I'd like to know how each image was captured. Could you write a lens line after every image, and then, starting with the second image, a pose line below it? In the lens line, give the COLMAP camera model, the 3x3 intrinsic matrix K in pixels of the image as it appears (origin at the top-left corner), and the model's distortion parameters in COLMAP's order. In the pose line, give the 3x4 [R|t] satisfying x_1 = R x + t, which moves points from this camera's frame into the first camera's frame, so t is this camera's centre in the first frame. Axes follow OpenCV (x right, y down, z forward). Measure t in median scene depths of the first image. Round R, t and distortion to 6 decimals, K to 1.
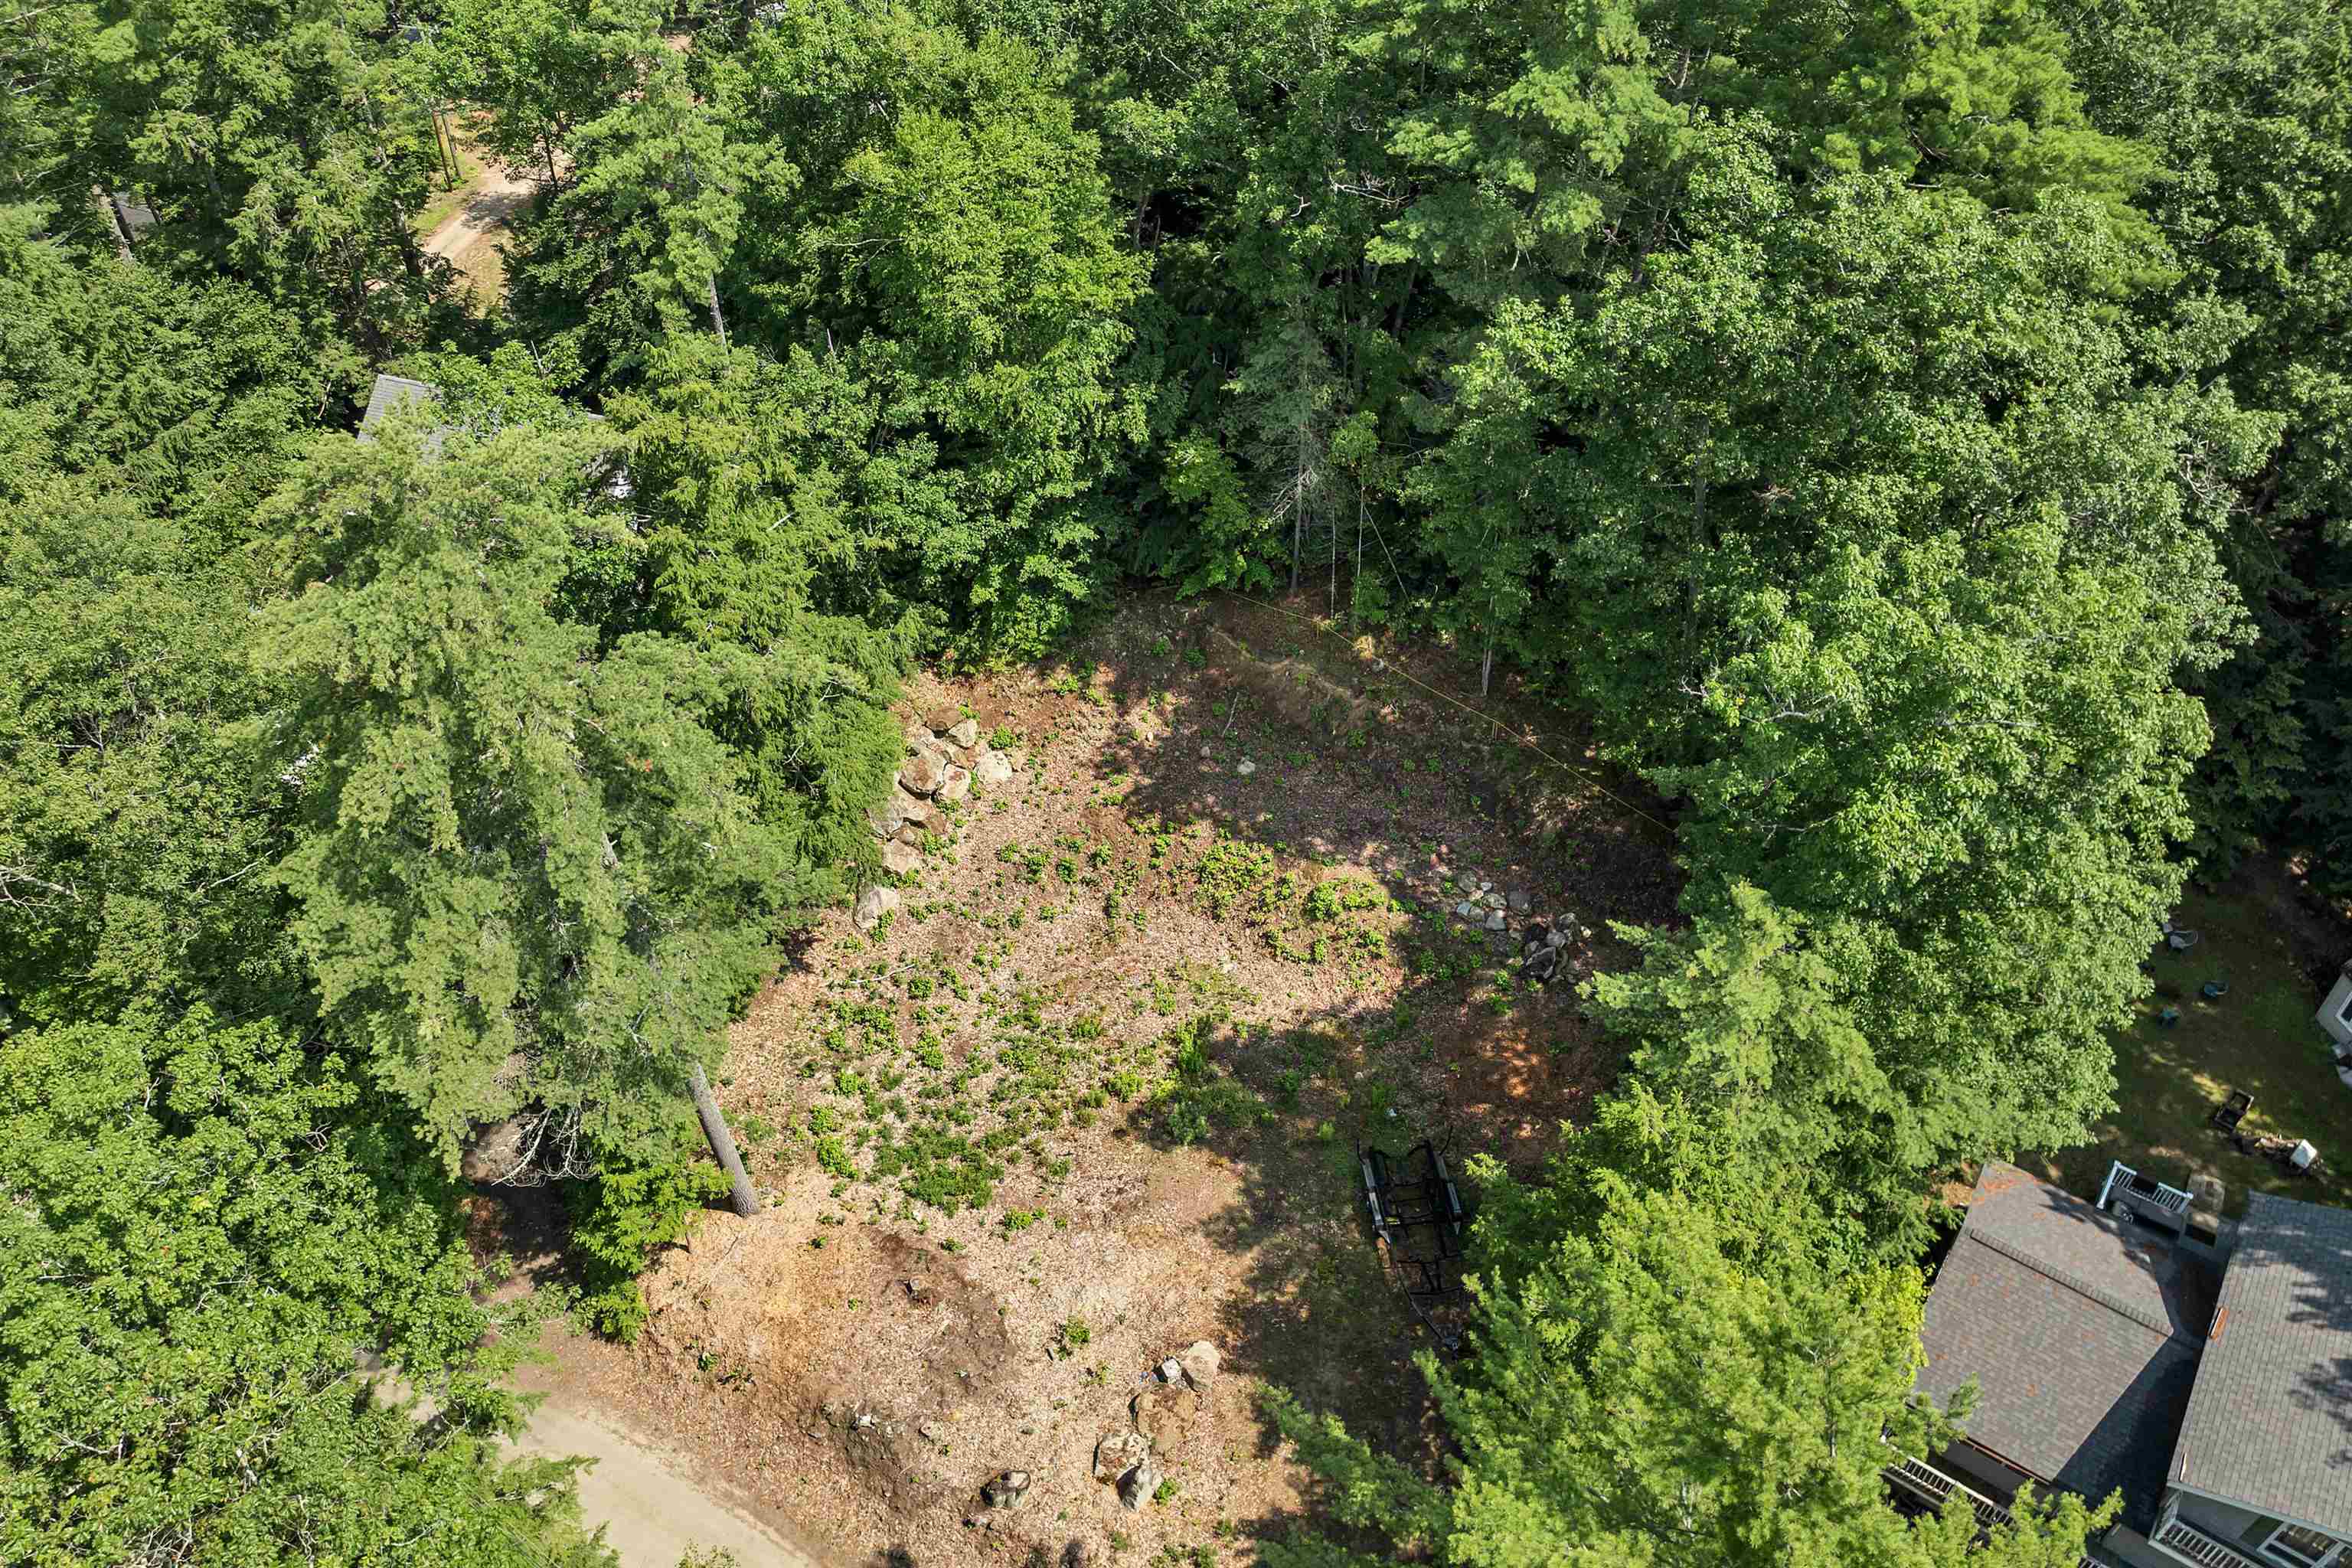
lens RADIAL K [[1658.7, 0, 1176.0], [0, 1658.7, 784.0], [0, 0, 1]] dist [-0.028114, -0.000460]
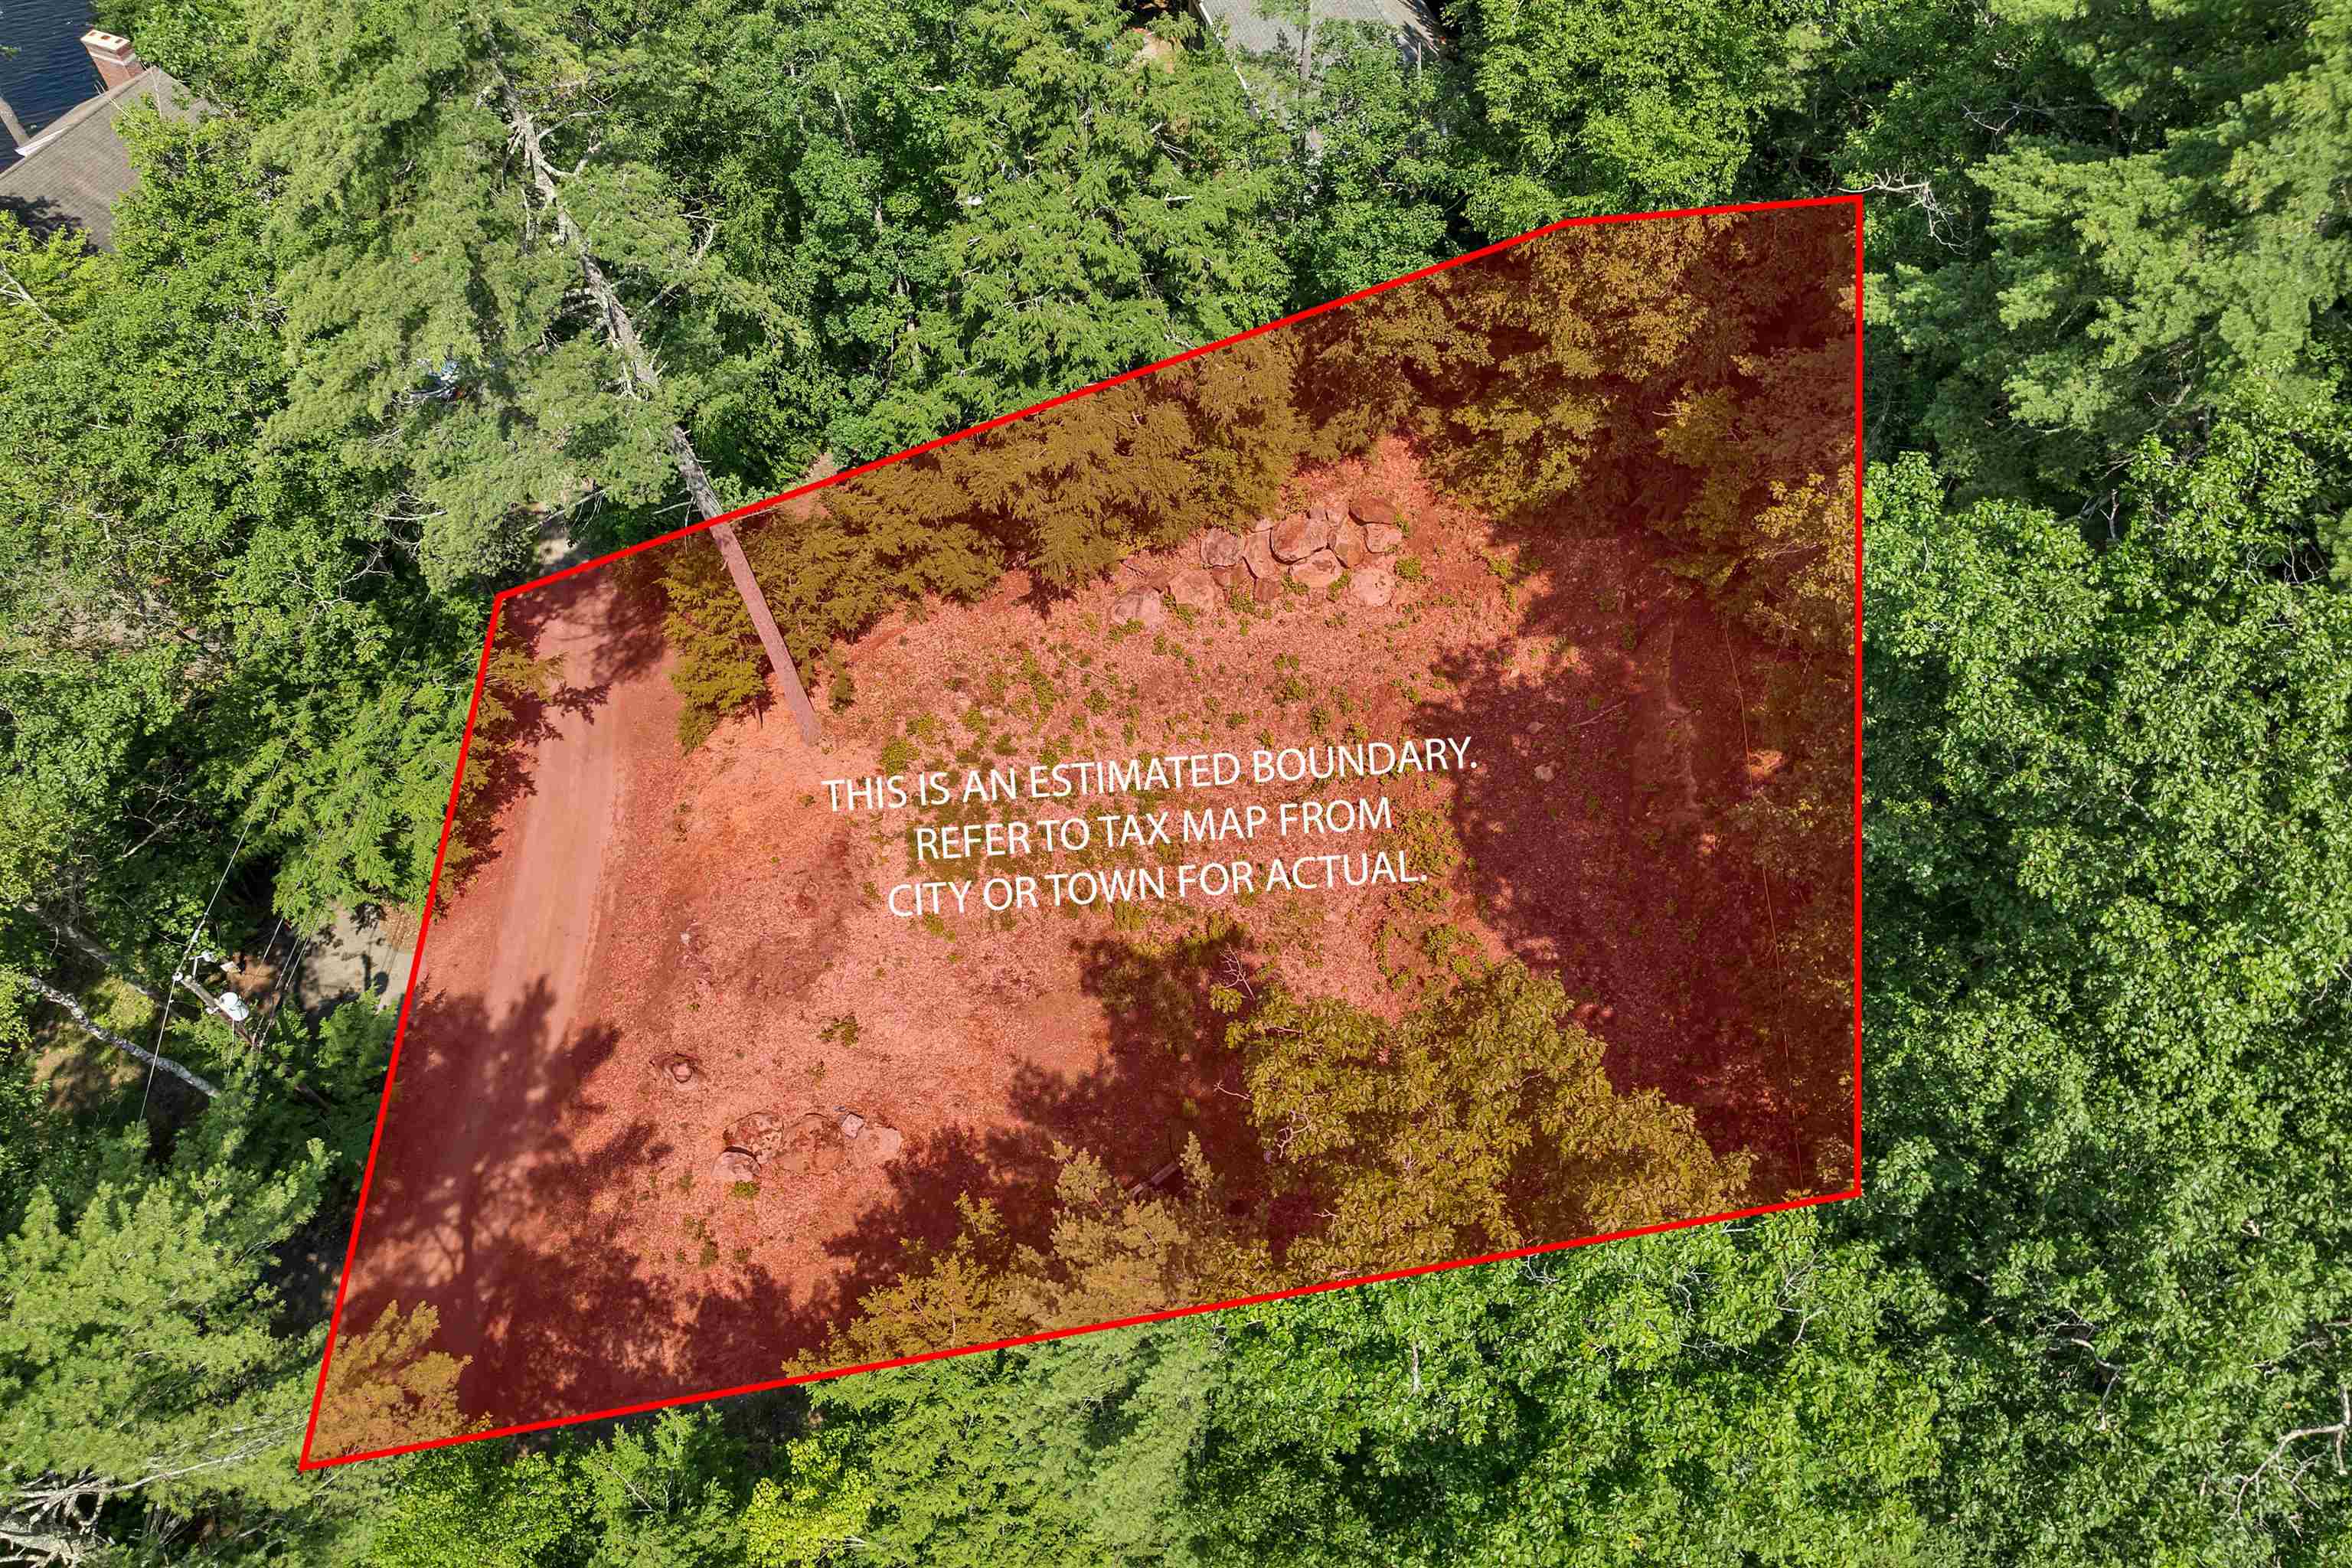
lens RADIAL K [[1658.7, 0, 1176.0], [0, 1658.7, 784.0], [0, 0, 1]] dist [-0.028114, -0.000460]
pose [[0.563879, 0.673476, -0.477985, 0.379344], [-0.563881, 0.736834, 0.372981, -0.236119], [0.603389, 0.059210, 0.795246, 0.269125]]
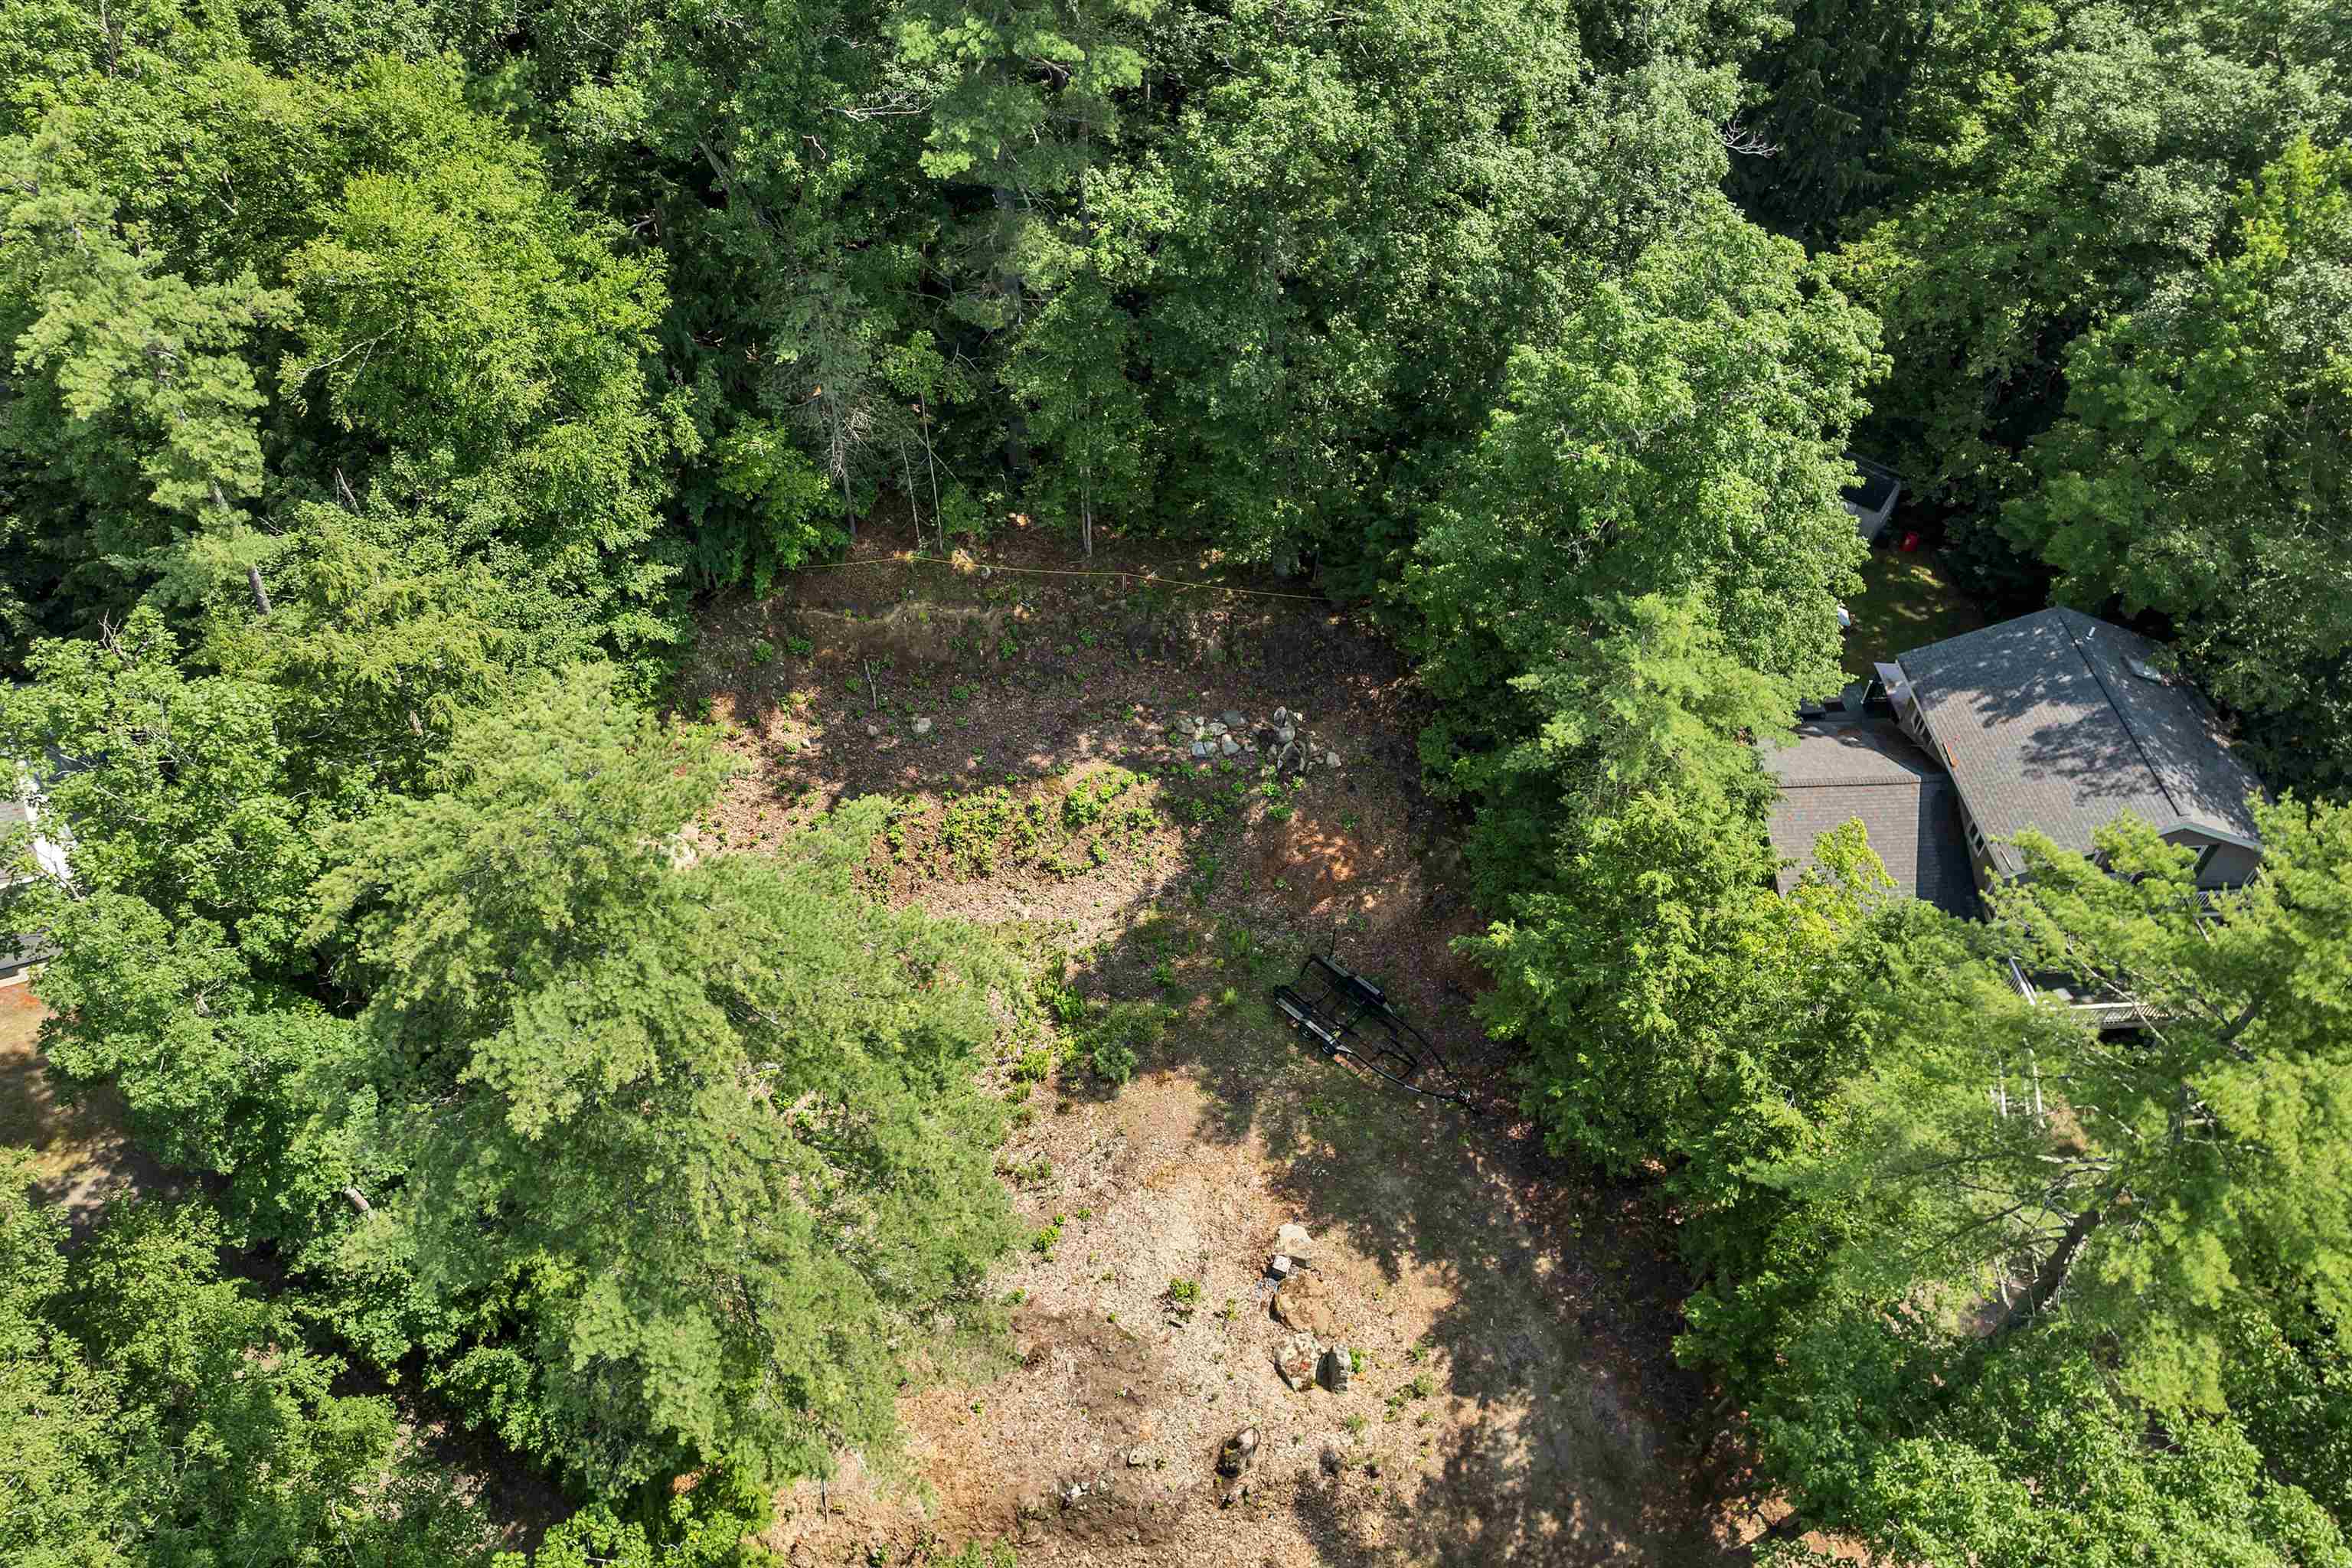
lens RADIAL K [[1640.1, 0, 1158.0], [0, 1640.1, 785.1], [0, 0, 1]] dist [-0.037854, -0.003934]
pose [[0.779703, -0.463622, 0.420854, -0.302710], [0.418968, 0.885791, 0.199598, -0.126373], [-0.465327, 0.020698, 0.884897, 0.107444]]
